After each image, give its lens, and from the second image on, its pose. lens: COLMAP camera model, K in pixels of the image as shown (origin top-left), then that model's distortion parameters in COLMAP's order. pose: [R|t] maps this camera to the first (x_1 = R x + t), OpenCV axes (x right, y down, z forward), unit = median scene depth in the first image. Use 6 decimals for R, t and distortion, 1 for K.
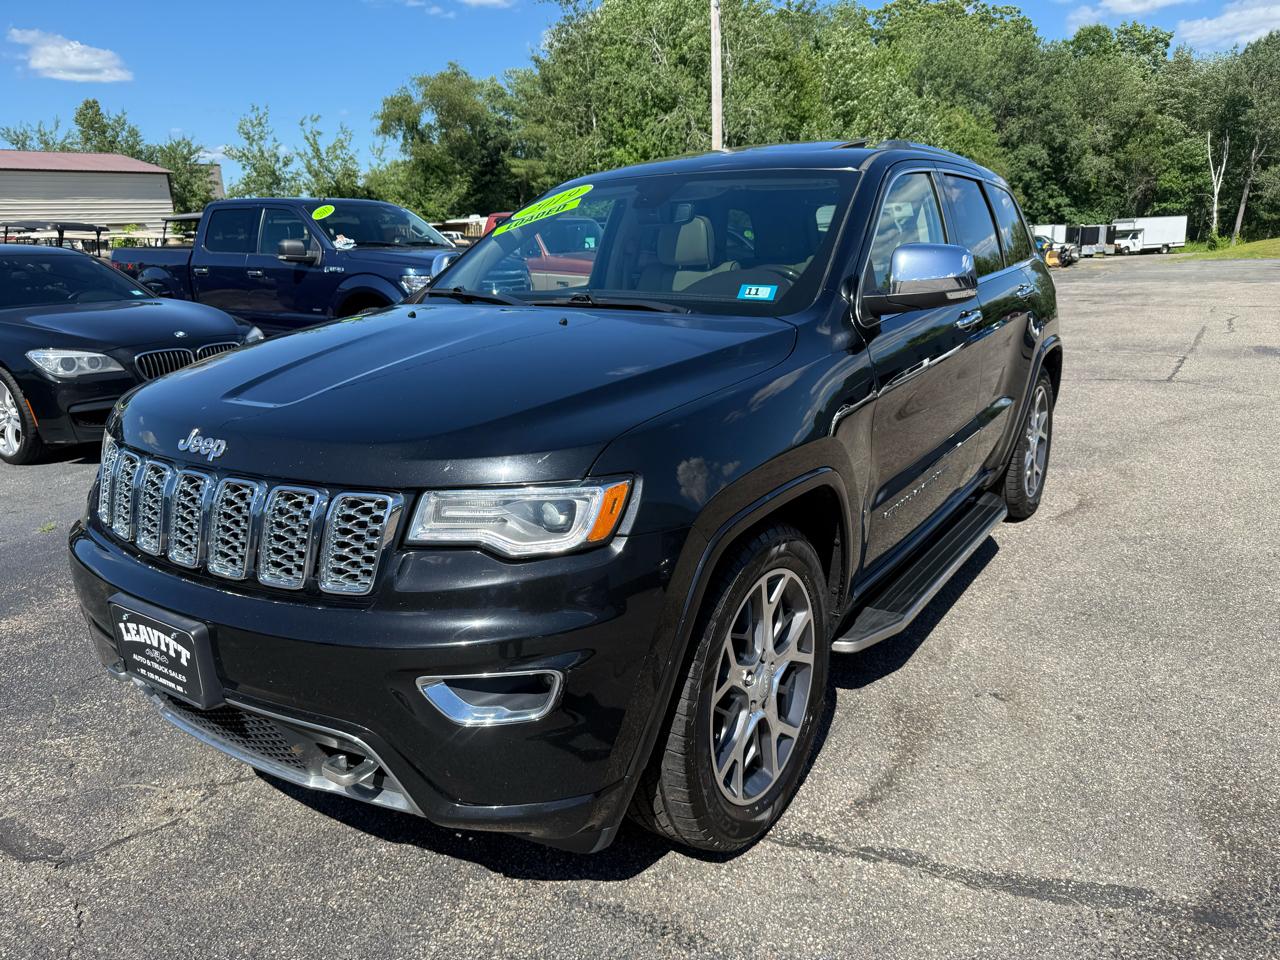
lens RADIAL K [[907.6, 0, 649.1], [0, 907.6, 475.1], [0, 0, 1]] dist [0.017920, -0.029258]
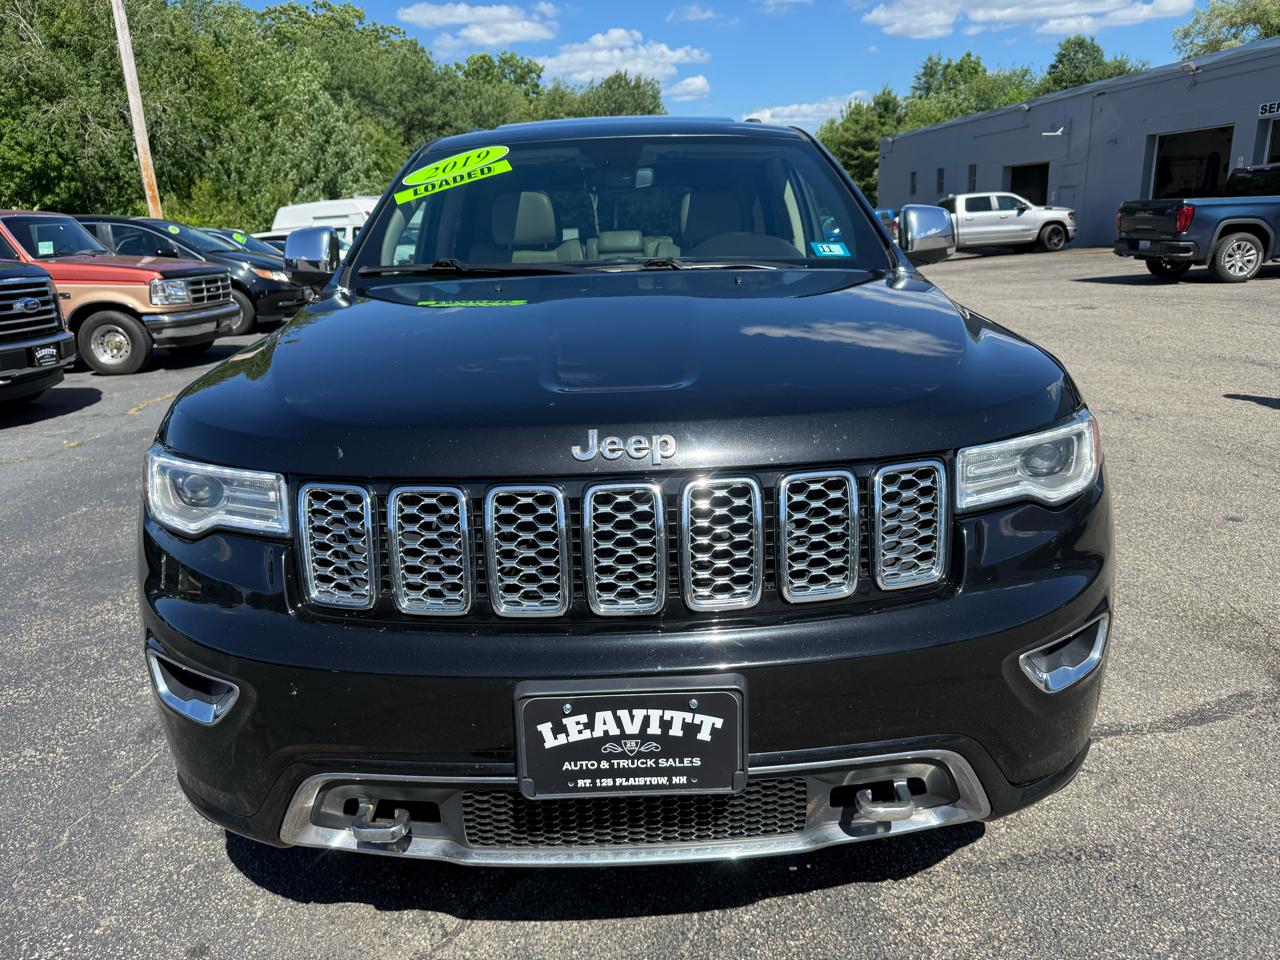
lens RADIAL K [[907.6, 0, 635.9], [0, 907.6, 472.8], [0, 0, 1]] dist [0.017920, -0.029258]
pose [[0.821130, -0.149758, 0.550743, -0.735721], [0.158041, 0.986890, 0.032724, -0.027454], [-0.548423, 0.060169, 0.834033, 0.328983]]
